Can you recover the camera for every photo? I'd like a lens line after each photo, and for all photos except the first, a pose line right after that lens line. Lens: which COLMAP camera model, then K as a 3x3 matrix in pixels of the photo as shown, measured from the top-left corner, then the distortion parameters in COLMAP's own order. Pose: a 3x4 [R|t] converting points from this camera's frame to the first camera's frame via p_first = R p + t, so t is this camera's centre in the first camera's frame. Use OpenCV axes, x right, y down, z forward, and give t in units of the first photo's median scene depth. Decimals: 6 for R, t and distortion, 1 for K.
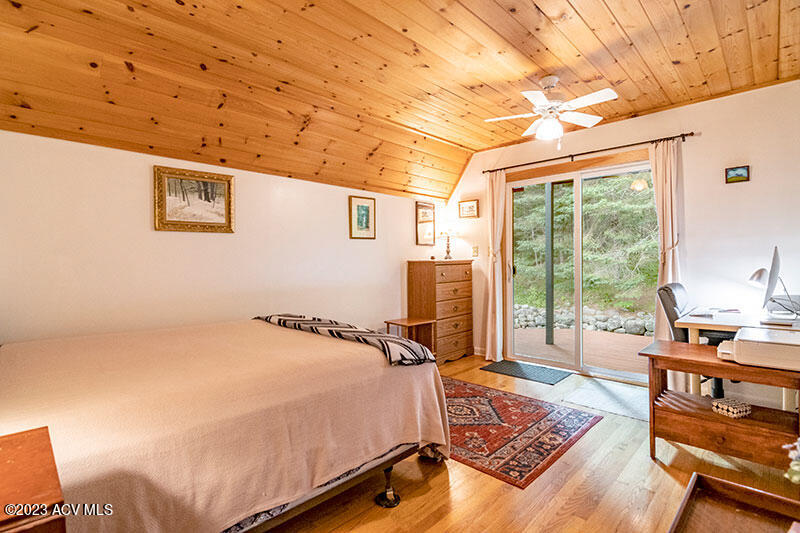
lens RADIAL K [[392.1, 0, 398.2], [0, 392.1, 263.9], [0, 0, 1]] dist [-0.003055, -0.001030]
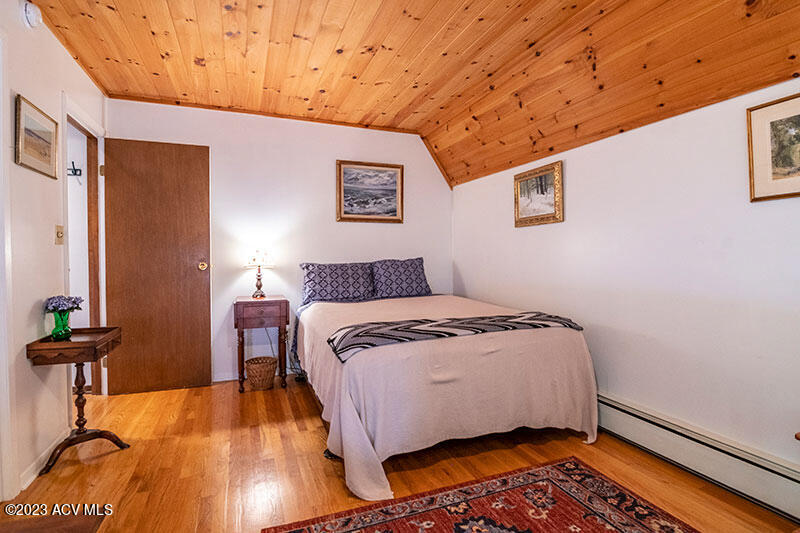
lens RADIAL K [[392.1, 0, 397.5], [0, 392.1, 267.5], [0, 0, 1]] dist [-0.003055, -0.001030]
pose [[-0.404545, 0.042815, -0.913515, 0.631965], [0.006347, 0.999011, 0.044011, -0.013321], [0.914496, 0.012007, -0.404417, 1.075168]]
